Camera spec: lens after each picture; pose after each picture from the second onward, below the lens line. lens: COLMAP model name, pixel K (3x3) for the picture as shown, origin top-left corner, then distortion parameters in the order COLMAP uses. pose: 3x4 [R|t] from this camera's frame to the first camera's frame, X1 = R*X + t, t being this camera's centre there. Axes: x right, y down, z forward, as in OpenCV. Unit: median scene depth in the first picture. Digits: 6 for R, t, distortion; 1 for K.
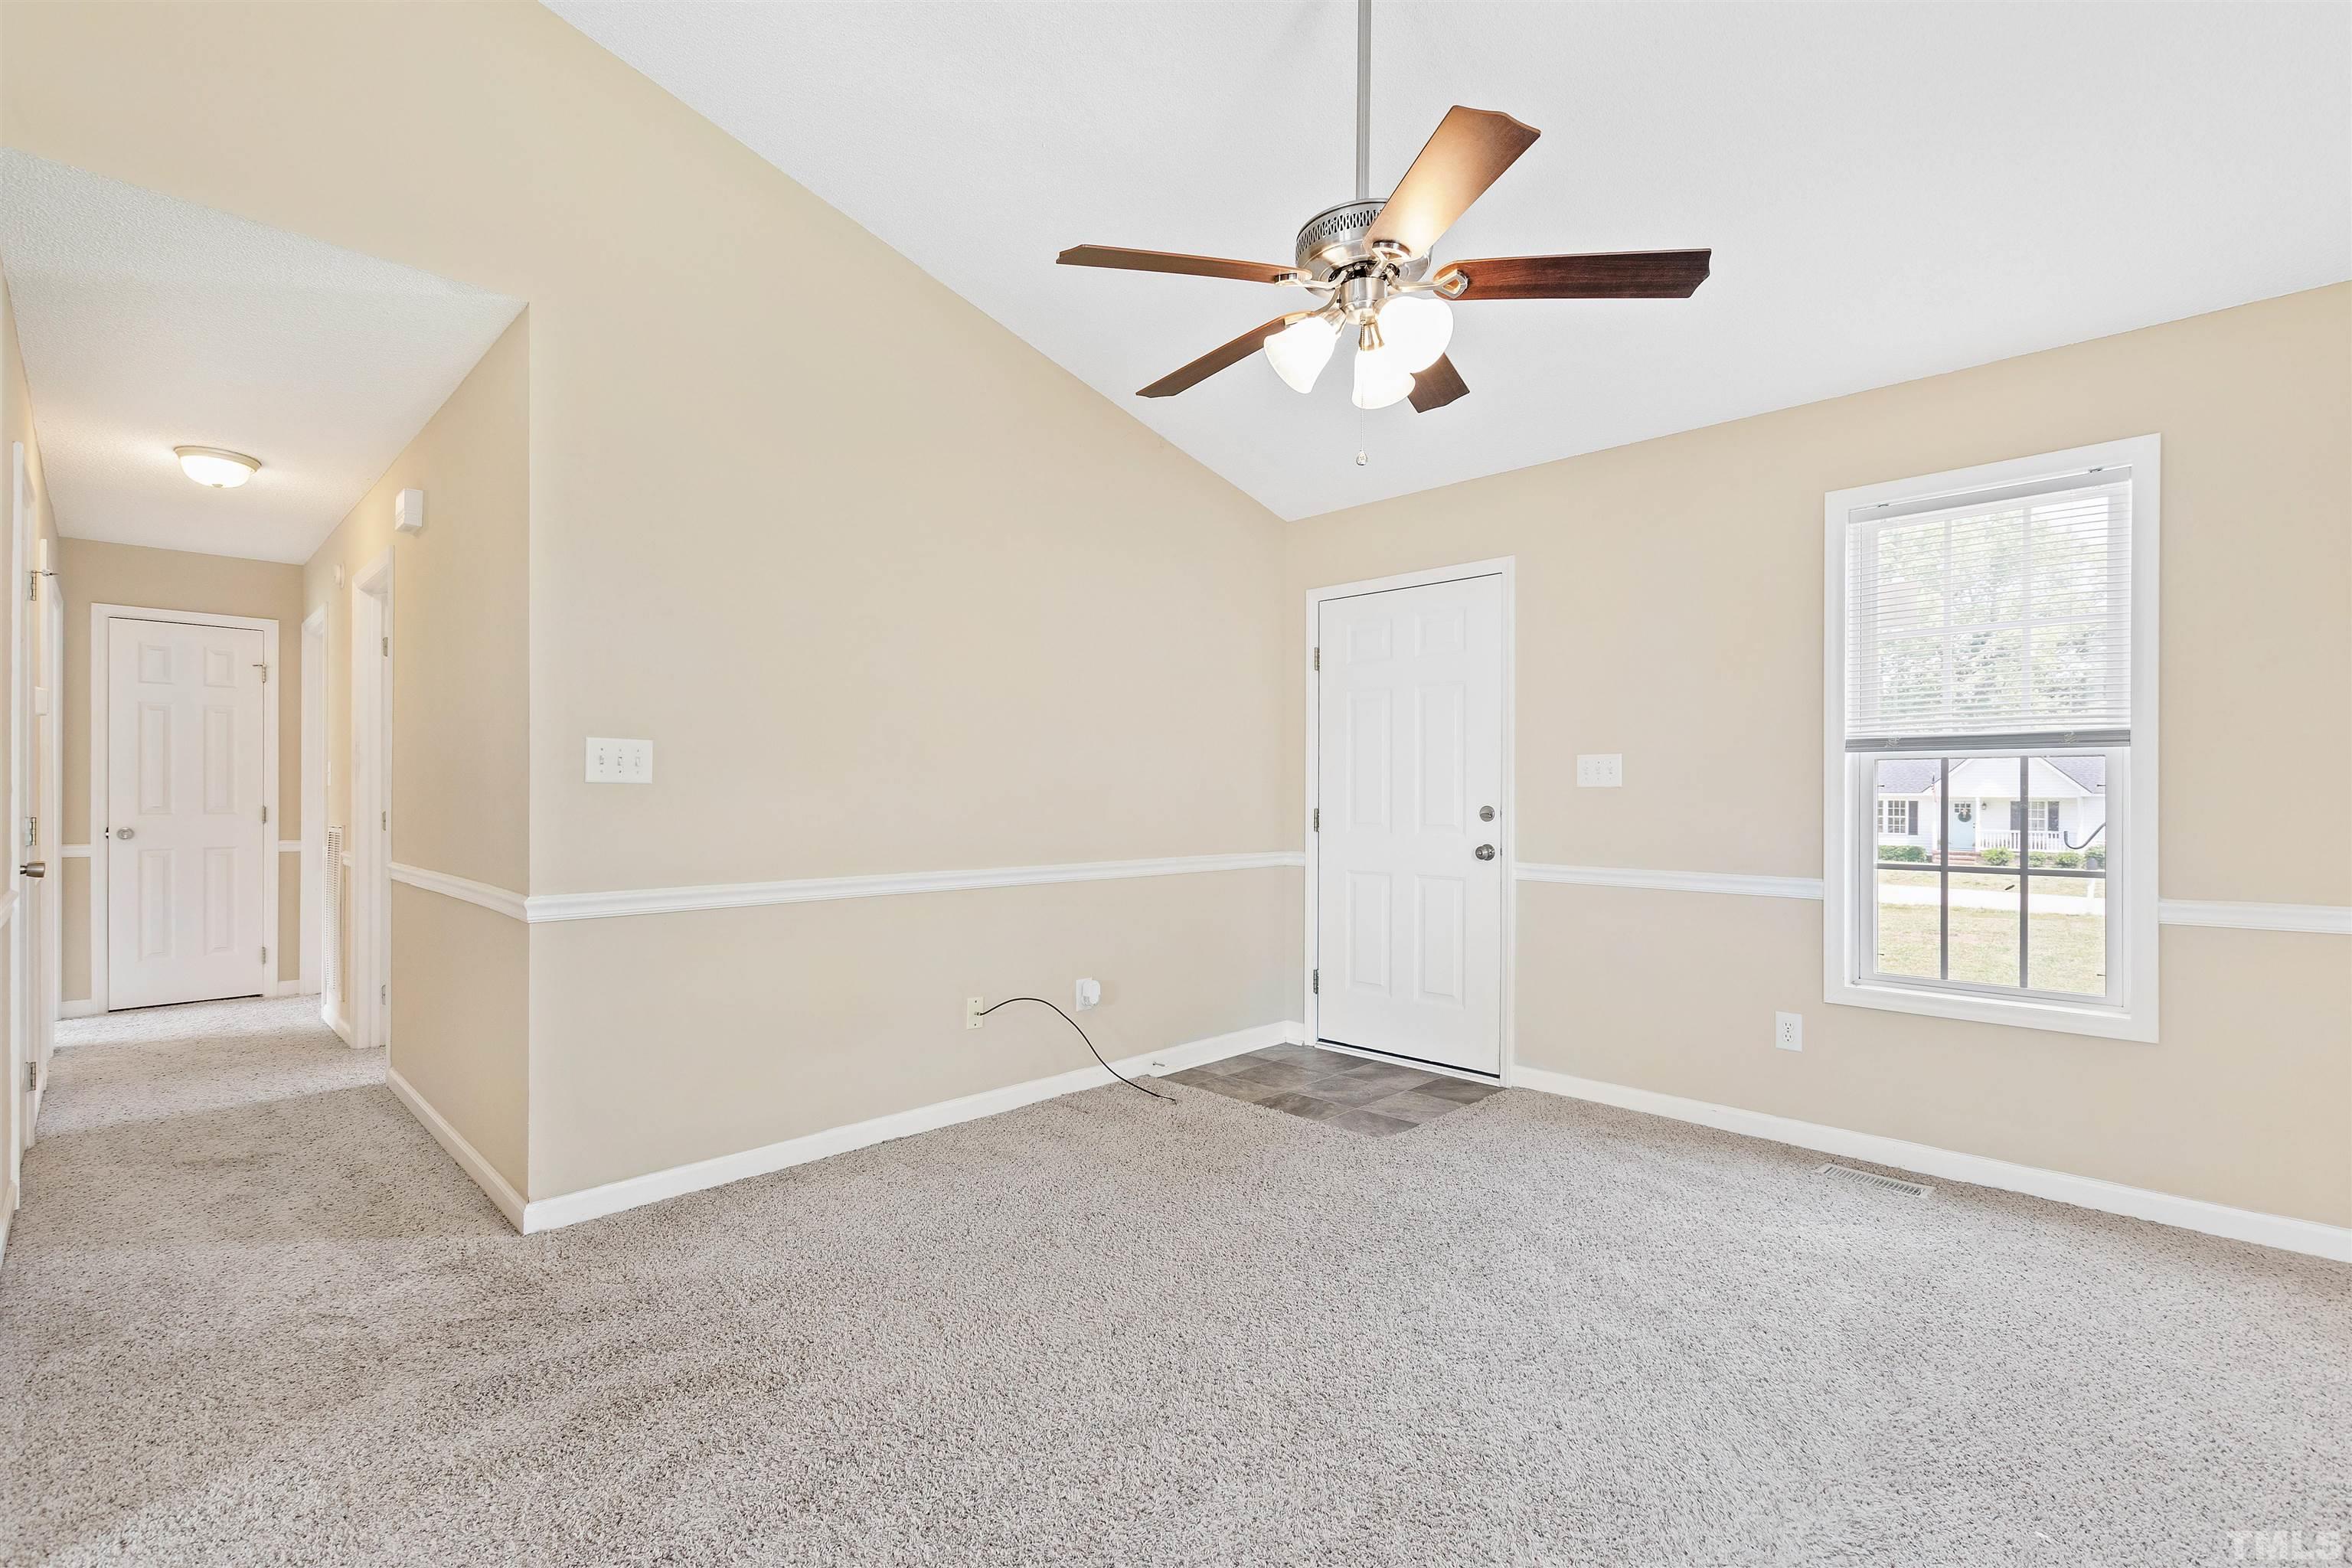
lens RADIAL K [[1031.2, 0, 1187.8], [0, 1031.2, 798.0], [0, 0, 1]] dist [-0.007231, -0.000320]
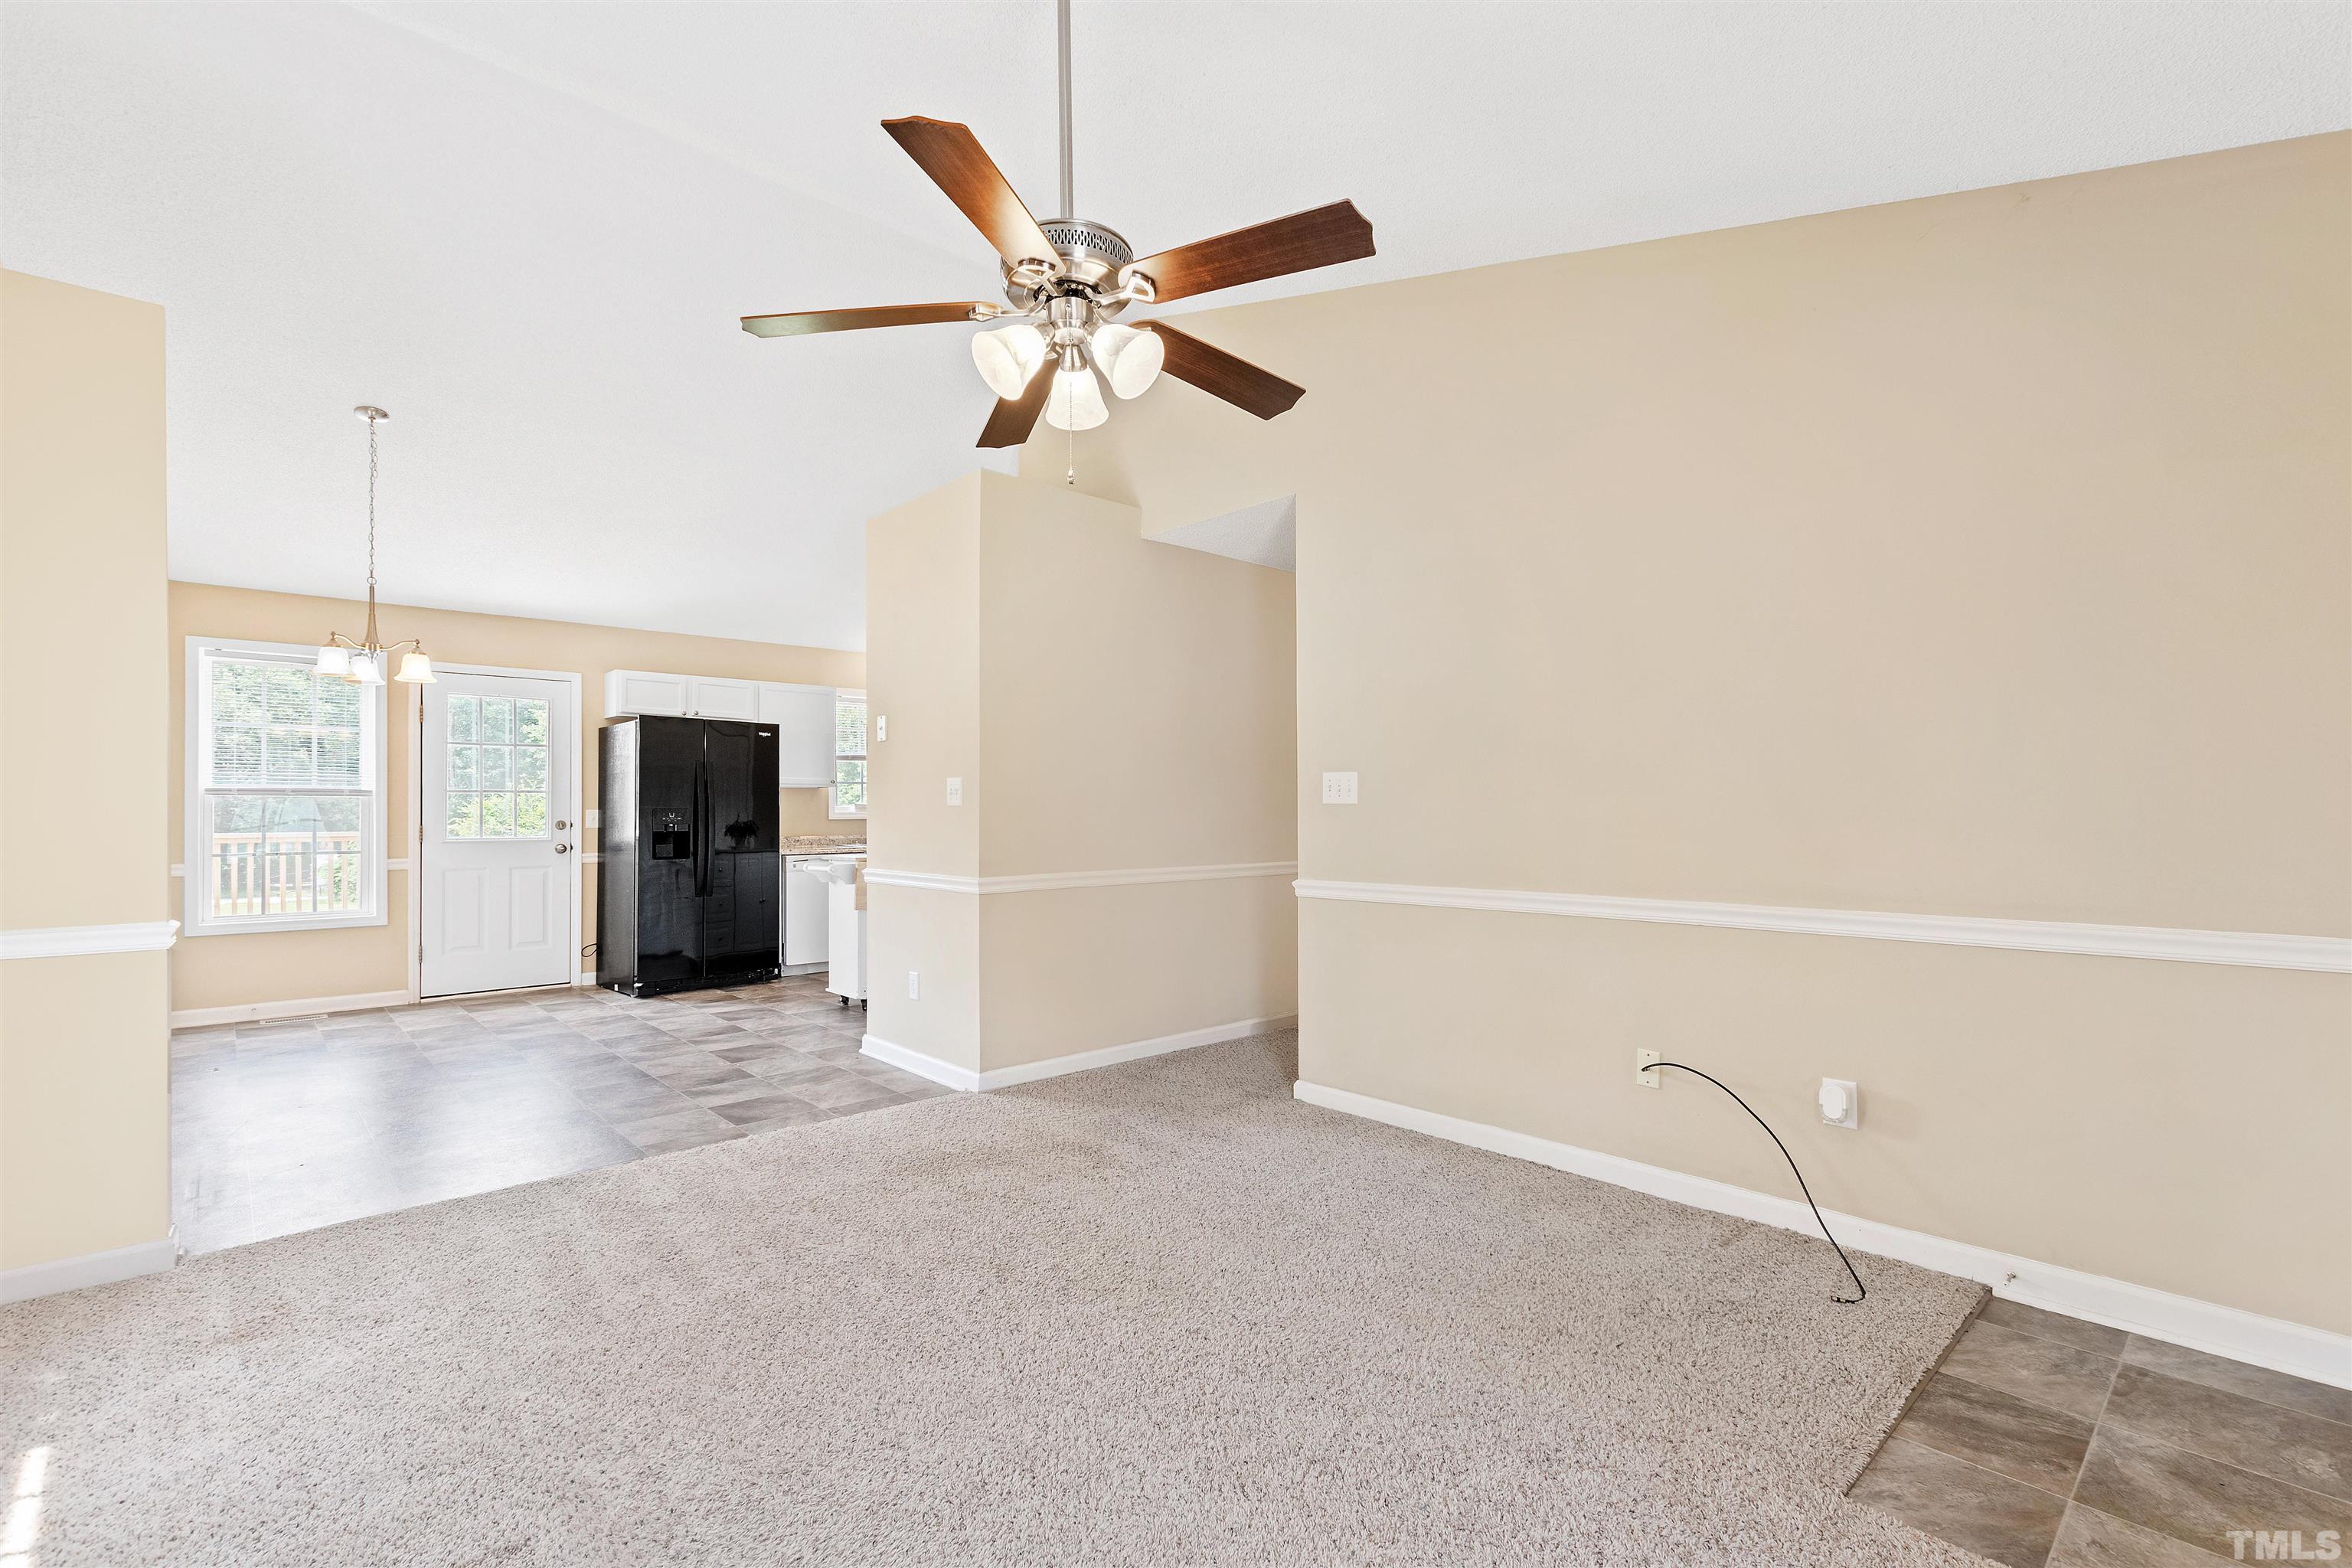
lens RADIAL K [[1031.2, 0, 1159.8], [0, 1031.2, 816.4], [0, 0, 1]] dist [-0.007231, -0.000320]
pose [[-0.062596, 0.001768, -0.998037, 0.669558], [0.001403, 0.999998, 0.001684, -0.000477], [0.998038, -0.001295, -0.062598, 0.661593]]
